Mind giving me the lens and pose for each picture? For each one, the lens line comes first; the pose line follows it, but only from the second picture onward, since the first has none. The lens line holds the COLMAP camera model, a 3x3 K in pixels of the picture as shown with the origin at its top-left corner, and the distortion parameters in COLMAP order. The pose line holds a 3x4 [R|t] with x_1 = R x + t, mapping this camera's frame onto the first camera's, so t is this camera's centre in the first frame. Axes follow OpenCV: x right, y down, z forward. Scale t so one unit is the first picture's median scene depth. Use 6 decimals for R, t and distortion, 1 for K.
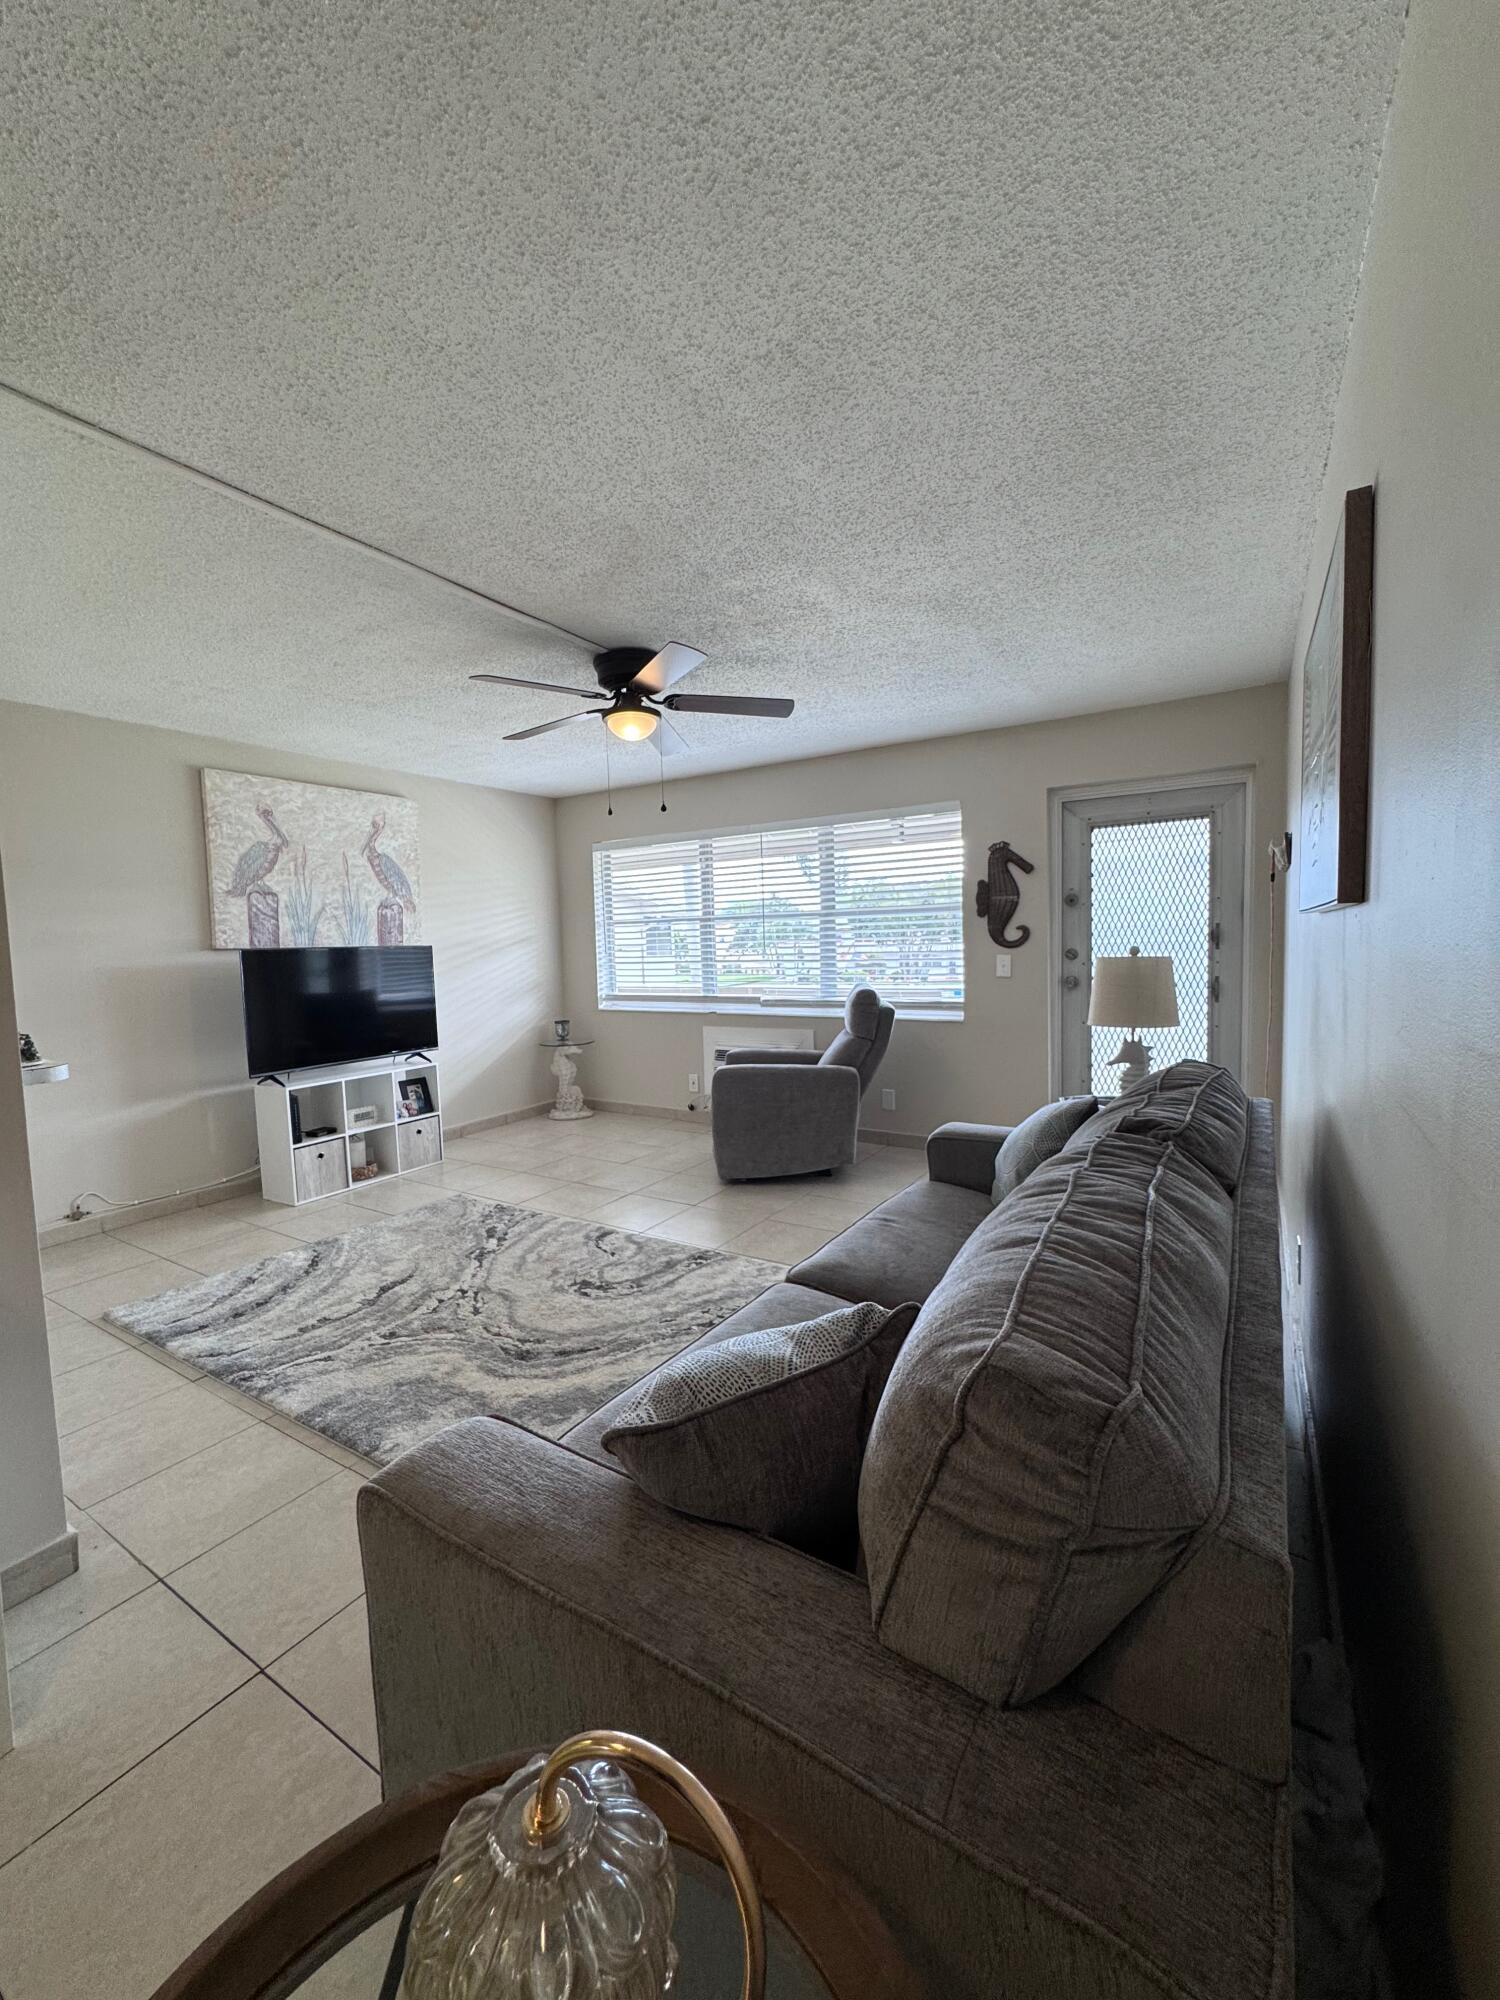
lens RADIAL K [[798.2, 0, 752.0], [0, 798.2, 998.6], [0, 0, 1]] dist [-0.002074, 0.000824]
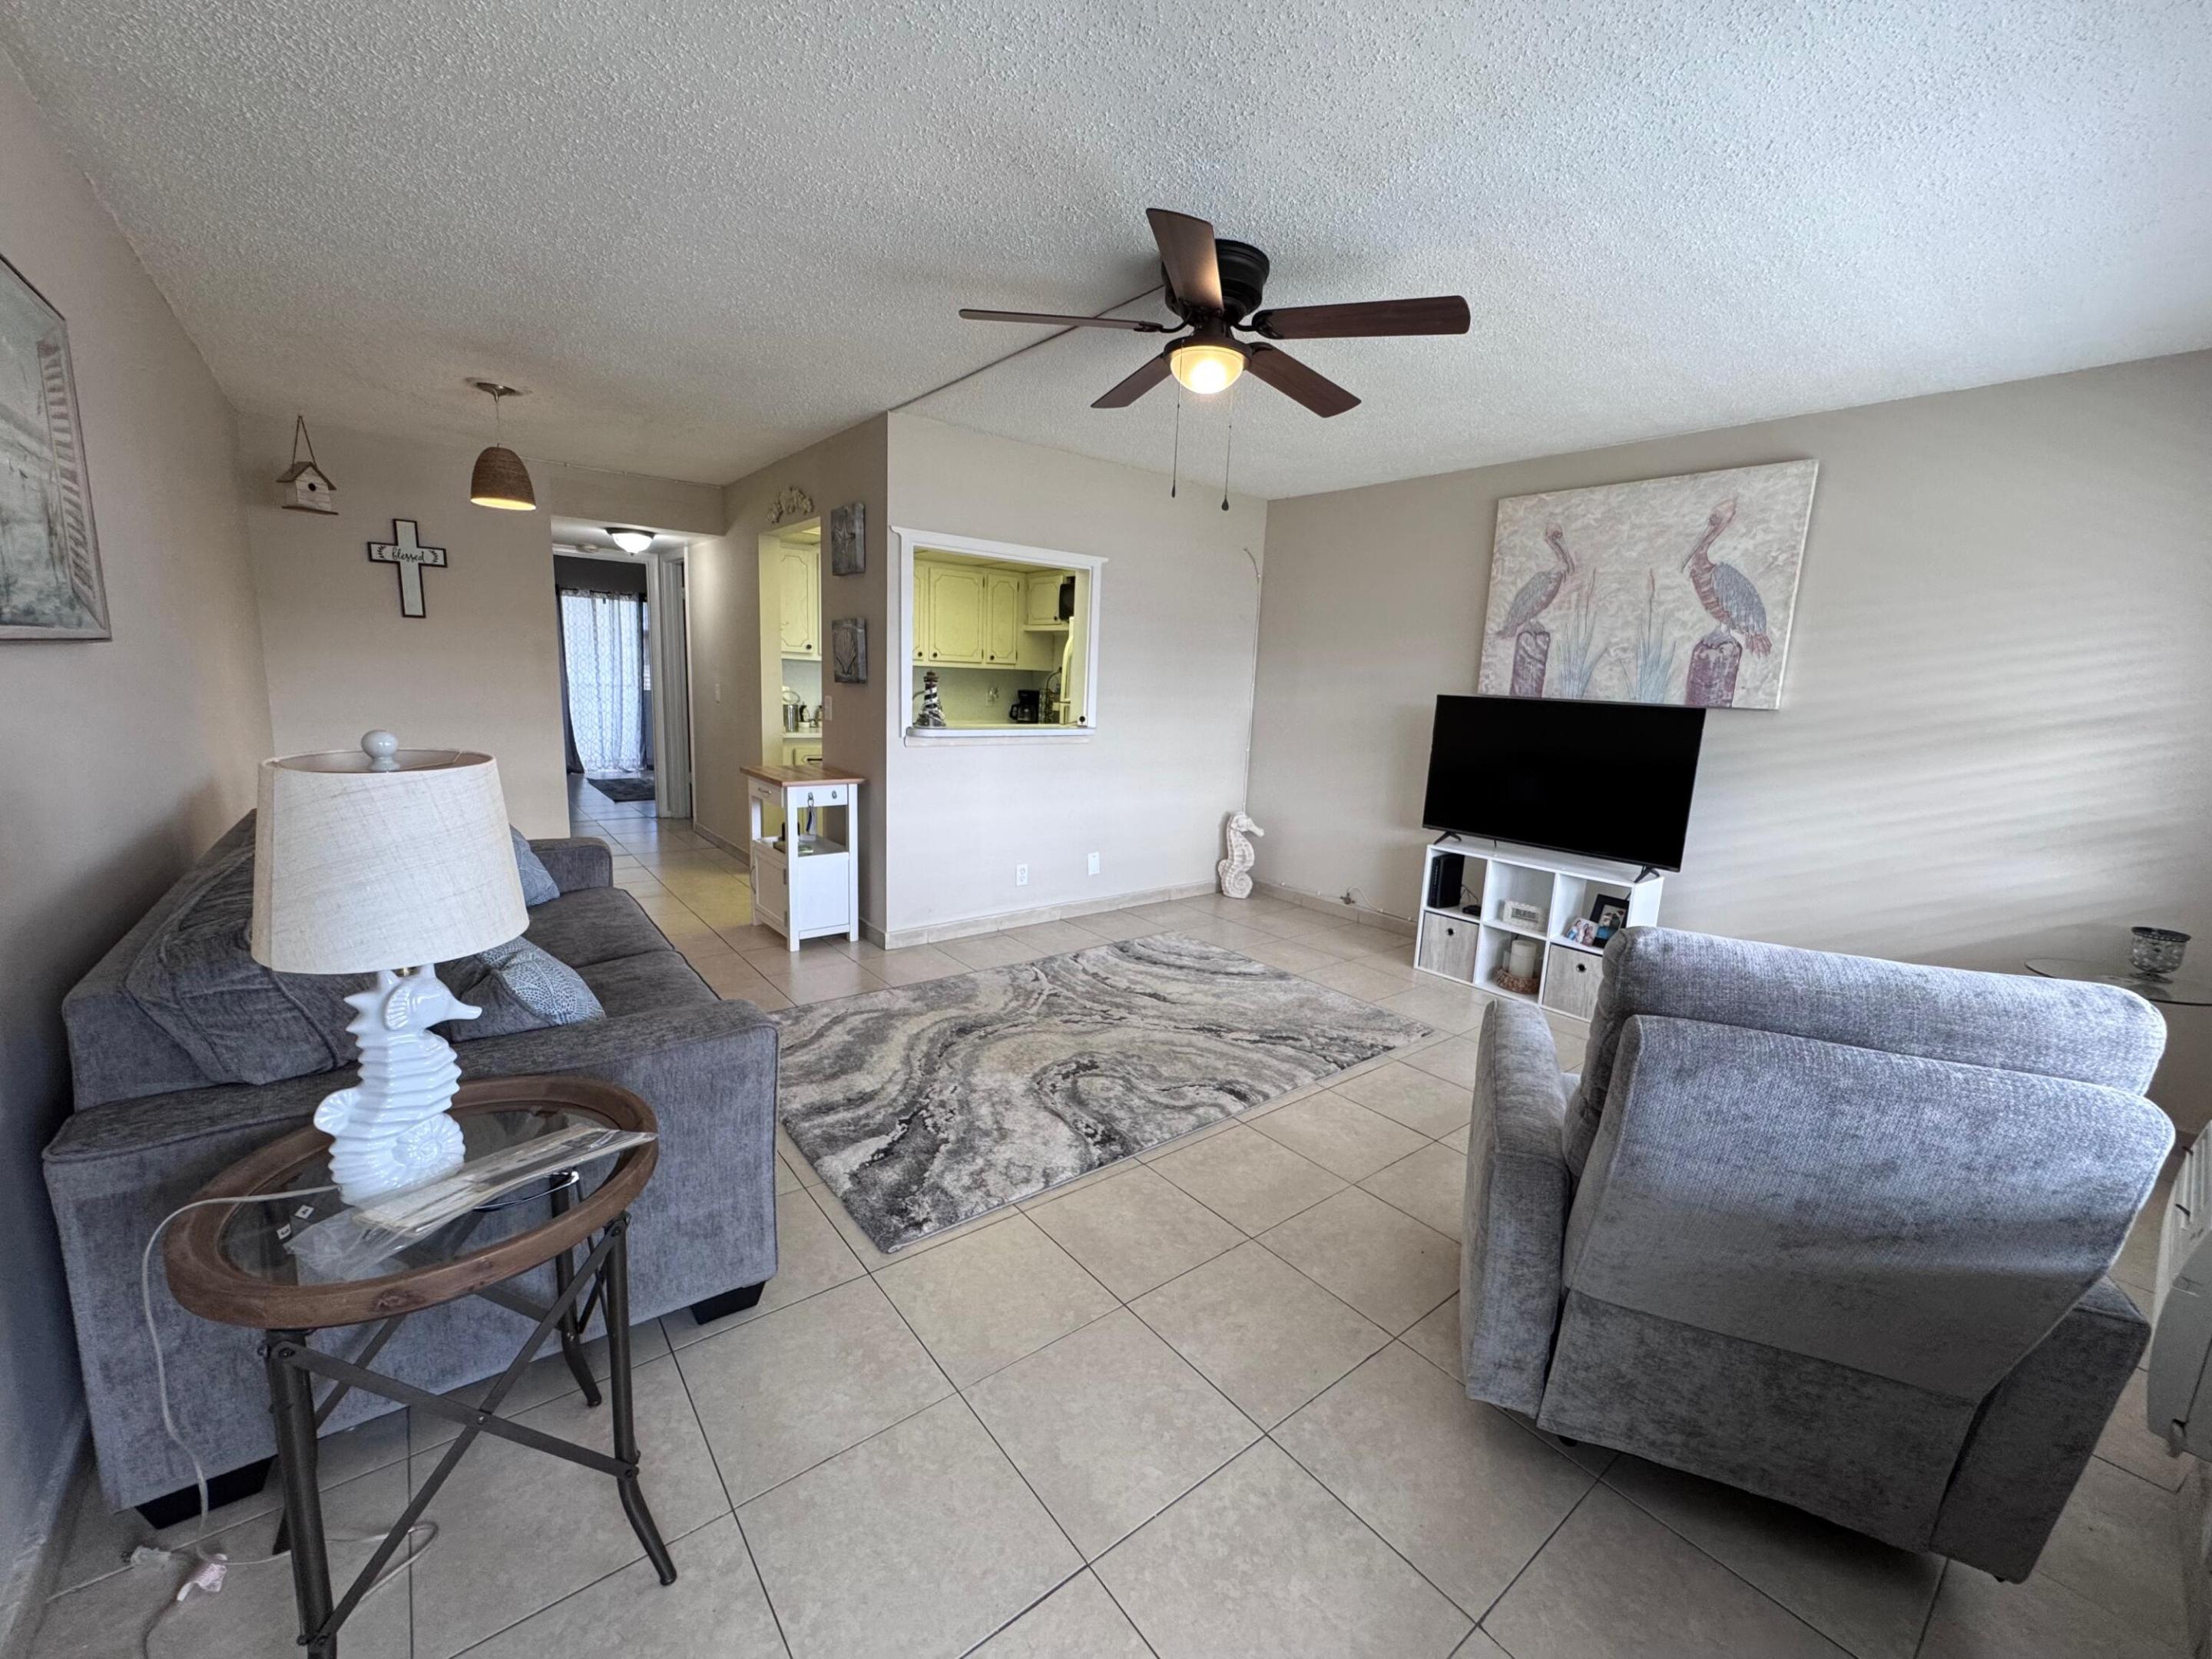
lens RADIAL K [[882.8, 0, 1107.2], [0, 882.8, 826.5], [0, 0, 1]] dist [-0.002074, 0.000824]
pose [[-0.335008, 0.173997, -0.926010, 0.496644], [-0.102877, 0.970170, 0.219513, -0.097002], [0.936582, 0.168804, -0.307115, 0.957304]]
